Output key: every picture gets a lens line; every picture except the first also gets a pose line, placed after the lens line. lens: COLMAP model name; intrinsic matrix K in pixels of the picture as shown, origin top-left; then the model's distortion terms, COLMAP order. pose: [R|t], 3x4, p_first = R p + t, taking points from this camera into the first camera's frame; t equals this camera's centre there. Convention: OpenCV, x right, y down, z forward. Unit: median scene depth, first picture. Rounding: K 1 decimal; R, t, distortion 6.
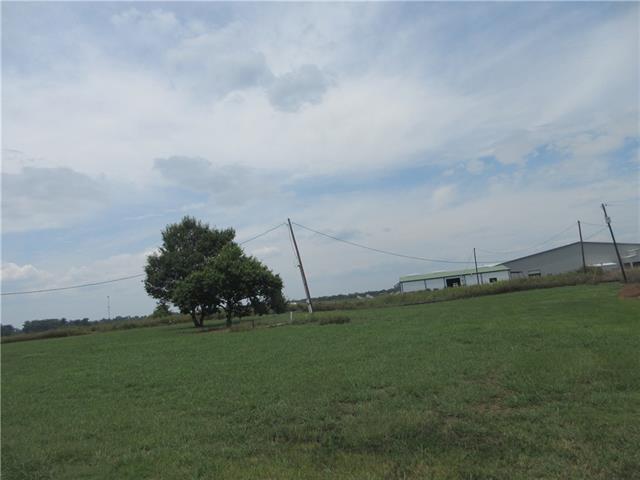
lens RADIAL K [[475.3, 0, 317.1], [0, 475.3, 240.0], [0, 0, 1]] dist [-0.004463, 0.001450]
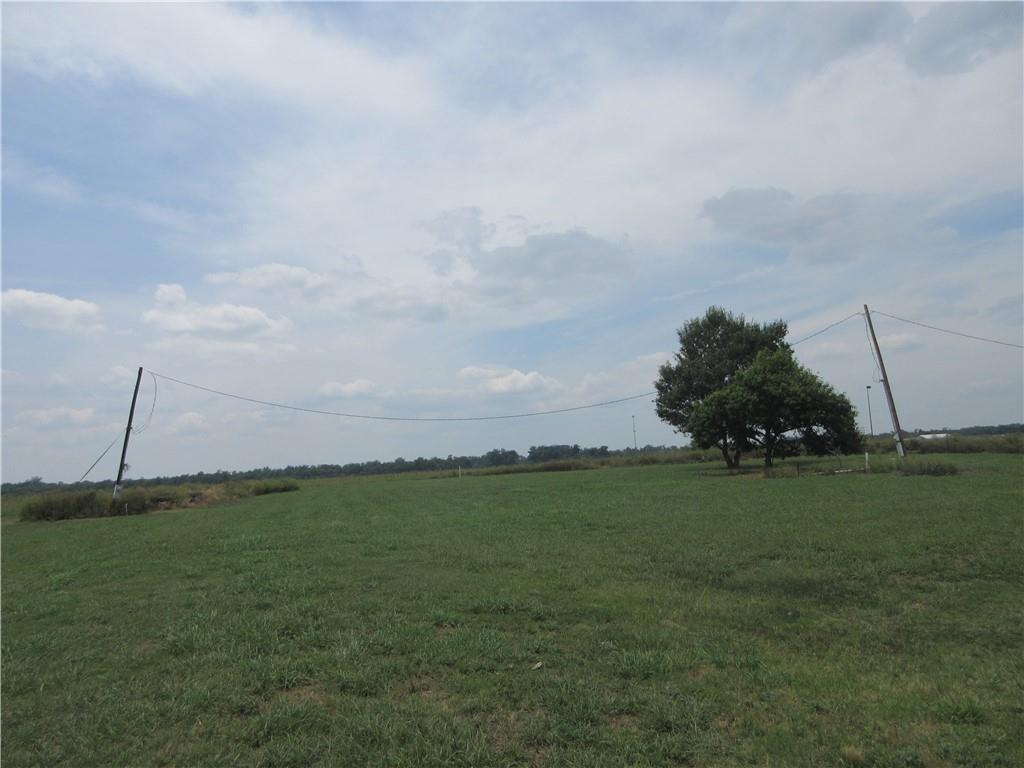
lens RADIAL K [[760.5, 0, 509.3], [0, 760.5, 388.4], [0, 0, 1]] dist [-0.004463, 0.001450]
pose [[0.835339, -0.000022, -0.549735, 0.085154], [0.044675, 0.996695, 0.067845, -0.020621], [0.547917, -0.081233, 0.832579, -0.084176]]
